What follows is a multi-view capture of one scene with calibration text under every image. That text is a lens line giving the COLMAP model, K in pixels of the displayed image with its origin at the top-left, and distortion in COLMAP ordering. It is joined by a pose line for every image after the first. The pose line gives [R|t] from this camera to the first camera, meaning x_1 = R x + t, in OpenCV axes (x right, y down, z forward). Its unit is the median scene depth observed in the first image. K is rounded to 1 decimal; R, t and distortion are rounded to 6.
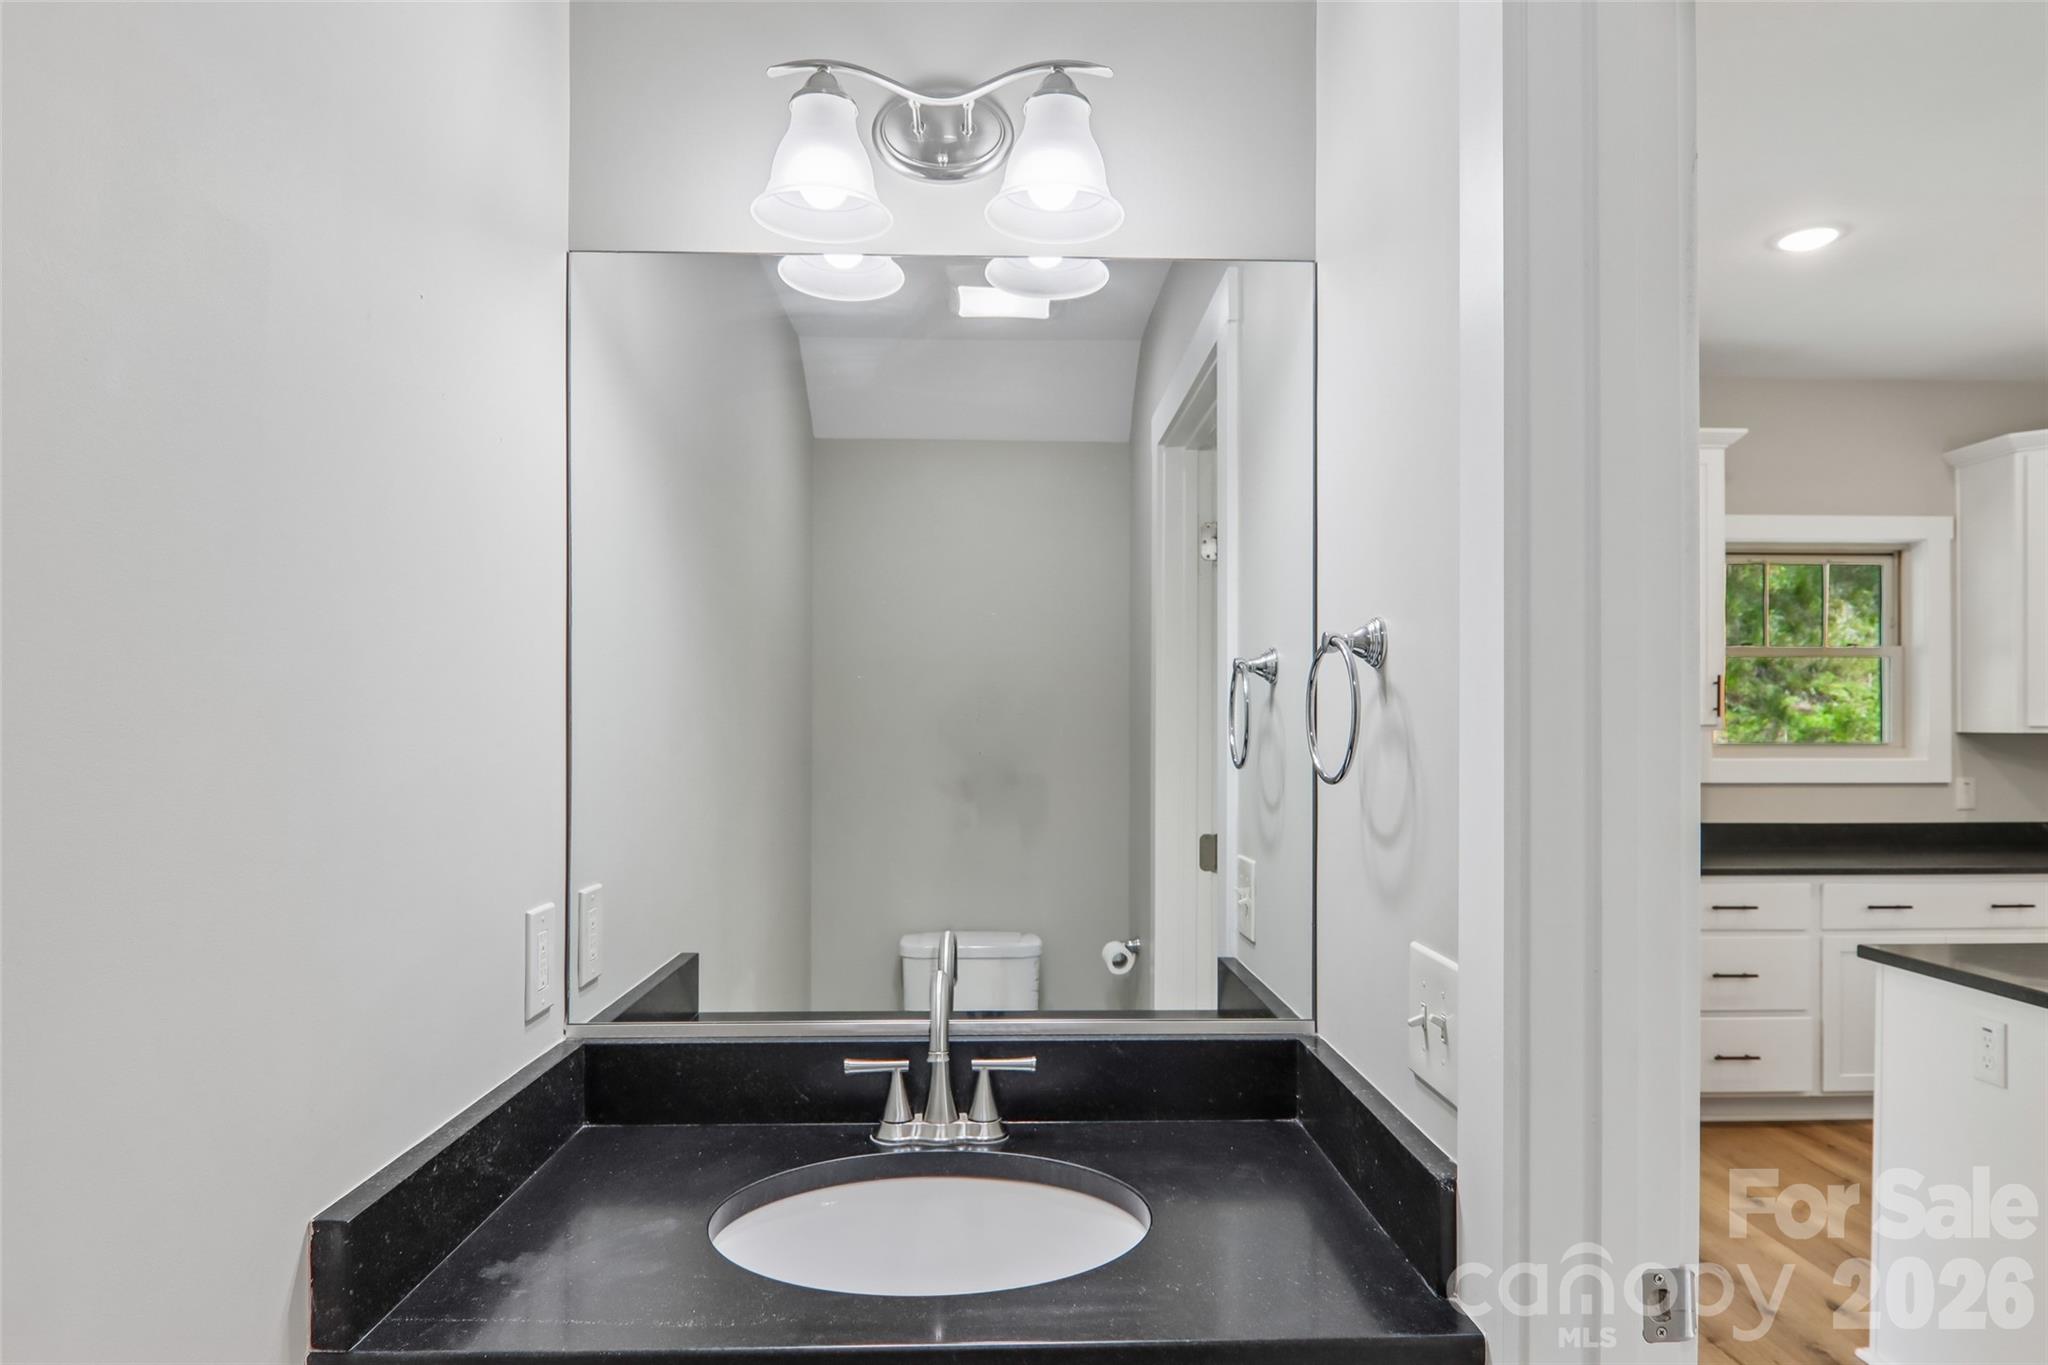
lens RADIAL K [[1209.9, 0, 1038.0], [0, 1209.9, 696.6], [0, 0, 1]] dist [0.003169, -0.018919]
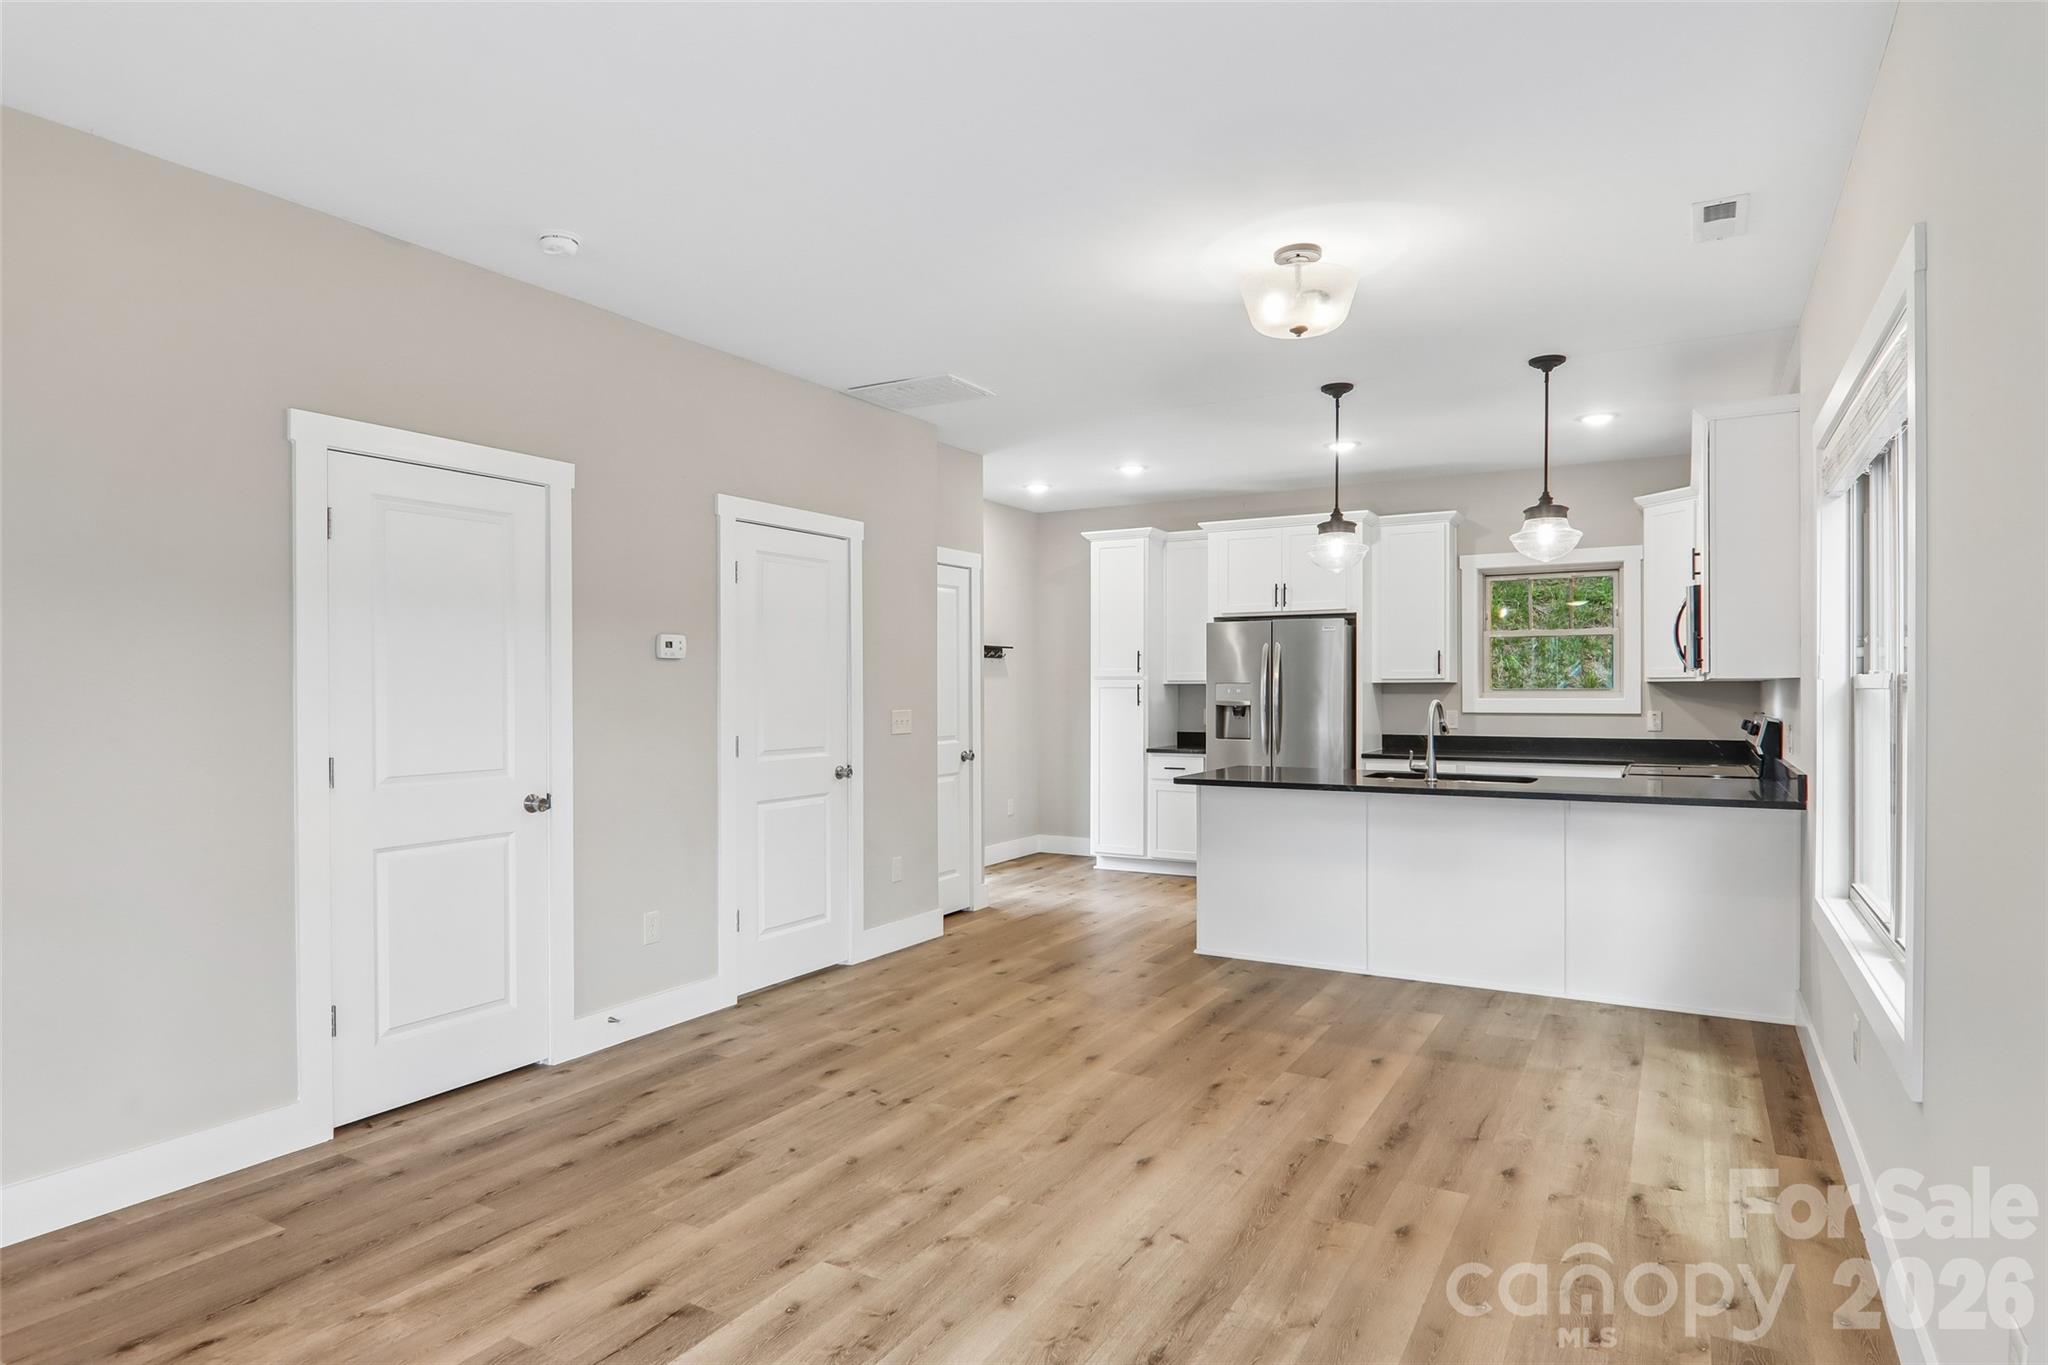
lens RADIAL K [[1158.6, 0, 1023.0], [0, 1158.6, 689.3], [0, 0, 1]] dist [-0.004547, -0.007526]
pose [[0.848538, -0.009980, -0.529040, 0.870526], [0.014796, 0.999879, 0.004869, 0.020140], [0.528927, -0.011959, 0.848583, -0.702807]]
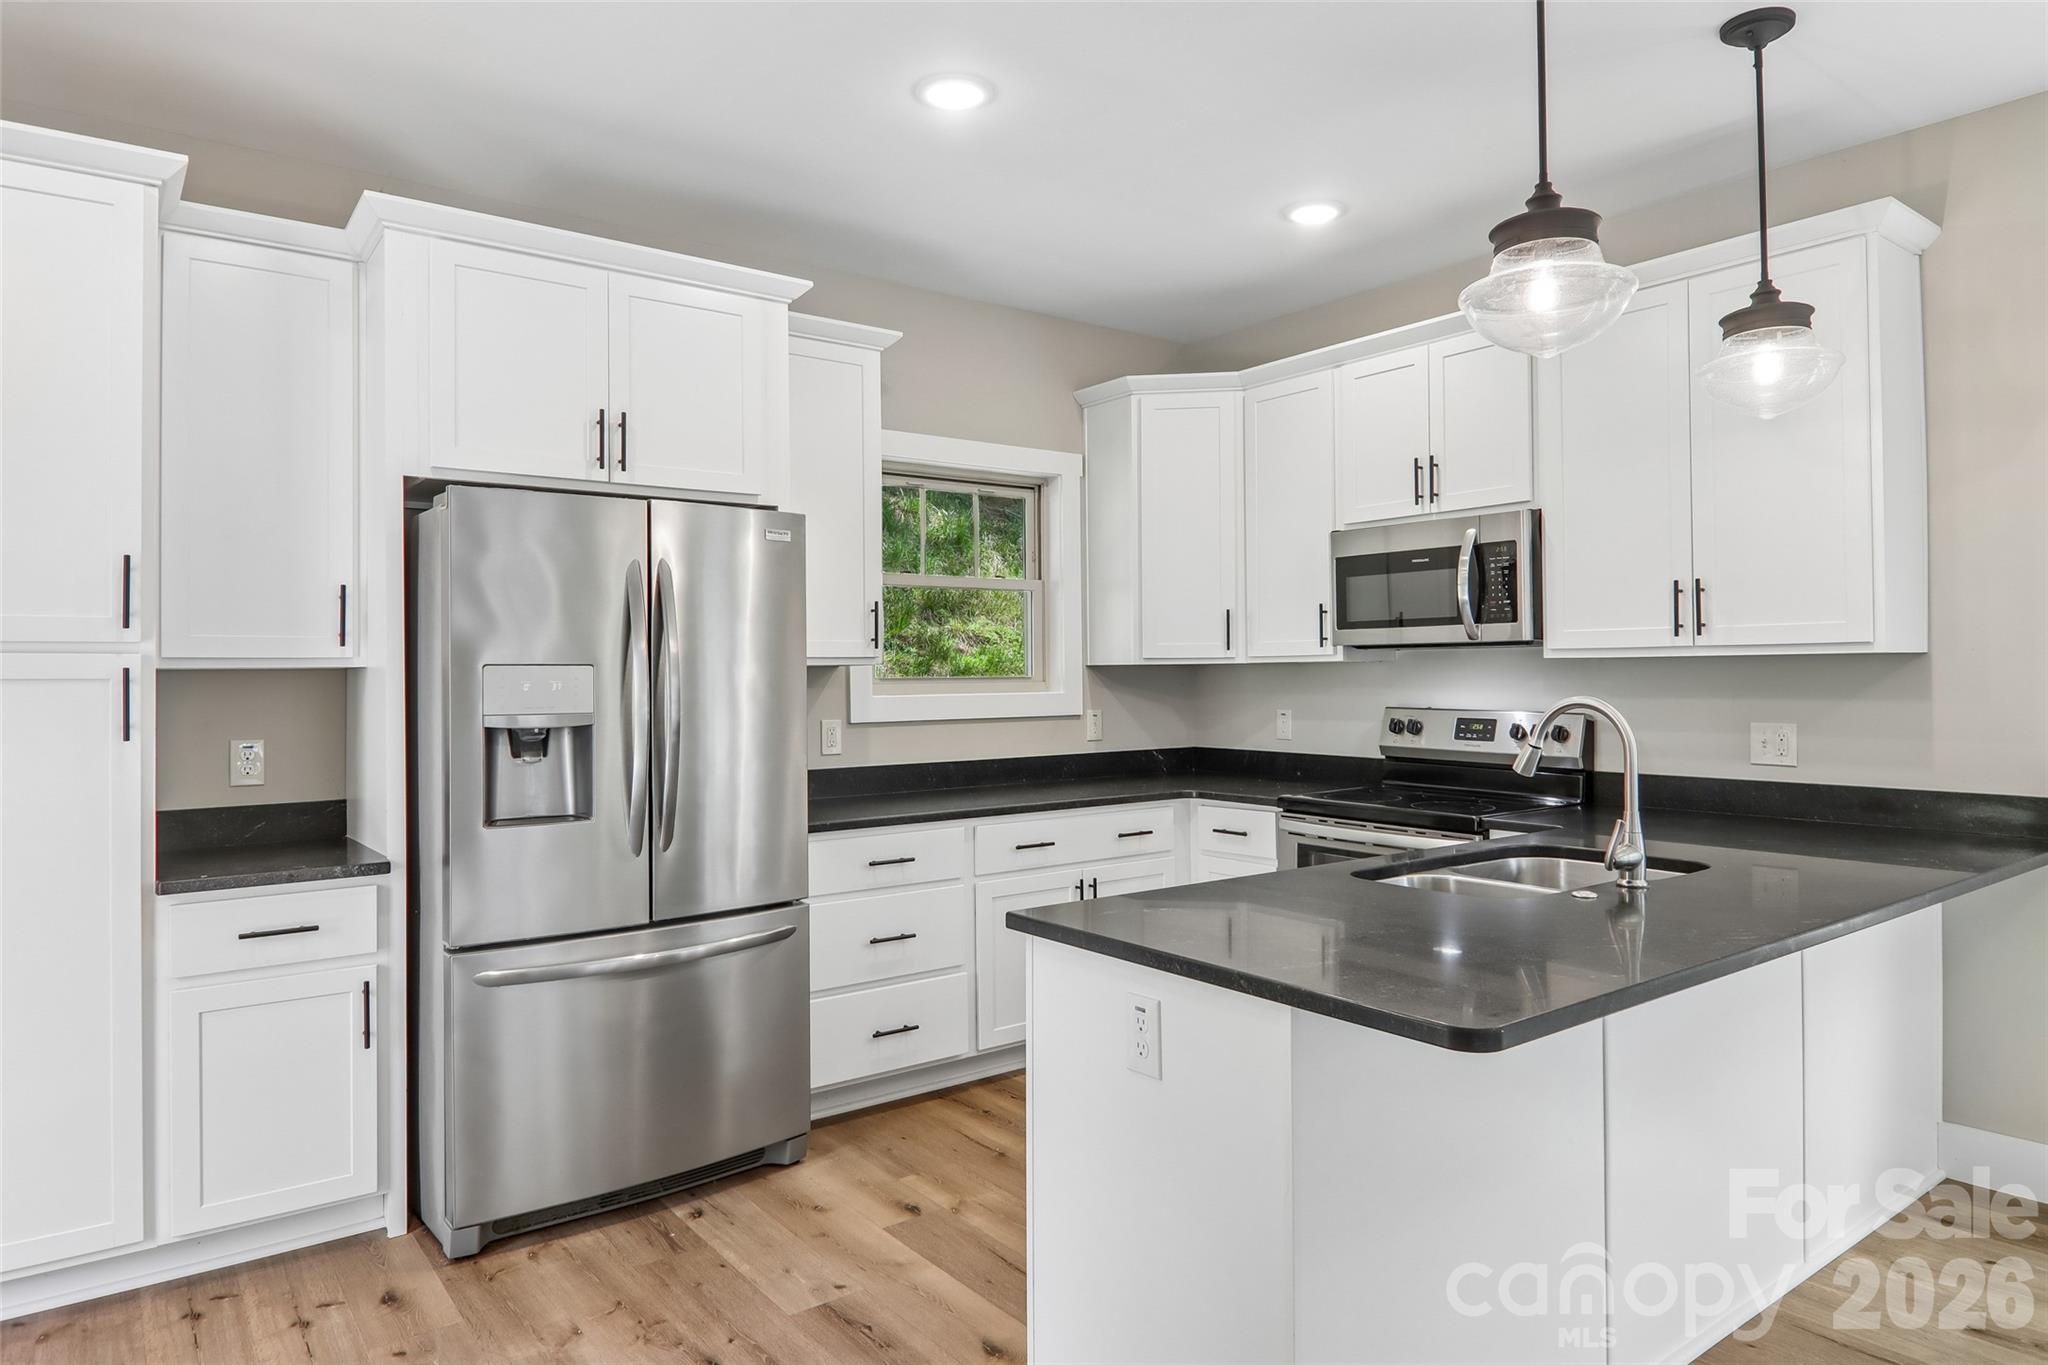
lens RADIAL K [[1209.9, 0, 1032.2], [0, 1209.9, 676.3], [0, 0, 1]] dist [0.003169, -0.018919]
pose [[0.815509, -0.016337, 0.578514, 0.127041], [0.009671, 0.999847, 0.014602, 0.023288], [-0.578664, -0.006313, 0.815542, 0.184638]]
